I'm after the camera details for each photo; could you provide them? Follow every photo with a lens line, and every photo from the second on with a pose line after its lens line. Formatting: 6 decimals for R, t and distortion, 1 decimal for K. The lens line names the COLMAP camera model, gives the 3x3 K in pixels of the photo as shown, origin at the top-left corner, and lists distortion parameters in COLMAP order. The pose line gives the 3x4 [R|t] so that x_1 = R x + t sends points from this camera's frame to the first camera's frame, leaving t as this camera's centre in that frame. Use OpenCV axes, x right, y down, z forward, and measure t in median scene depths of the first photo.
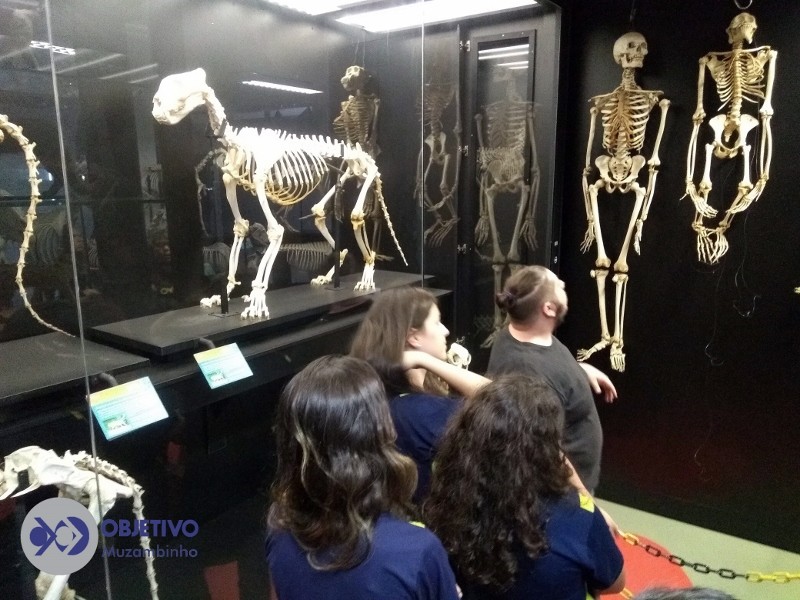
lens RADIAL K [[633.4, 0, 400.0], [0, 633.4, 300.0], [0, 0, 1]] dist [0.079707, -0.074866]
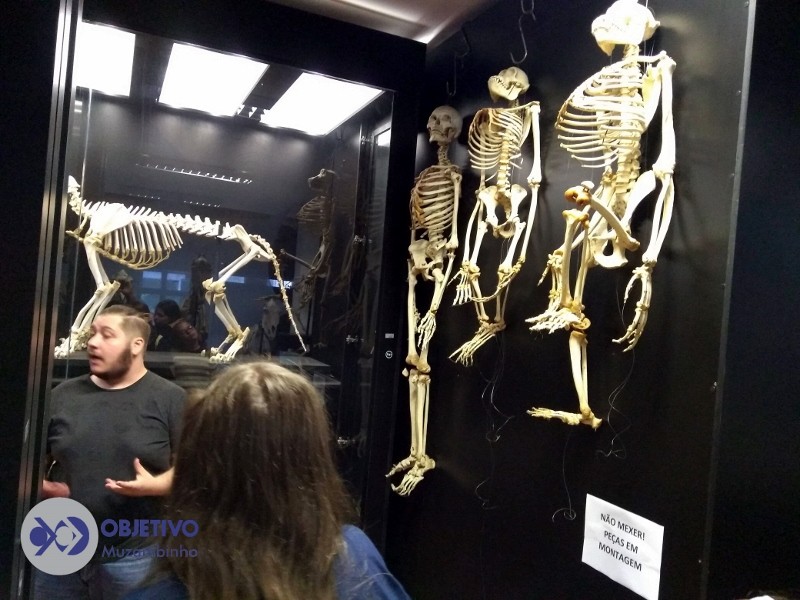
lens RADIAL K [[633.4, 0, 400.0], [0, 633.4, 300.0], [0, 0, 1]] dist [0.079707, -0.074866]
pose [[0.838176, 0.064985, -0.541515, 0.804541], [-0.183103, 0.968779, -0.167155, 0.008786], [0.513746, 0.239258, 0.823906, 0.294035]]
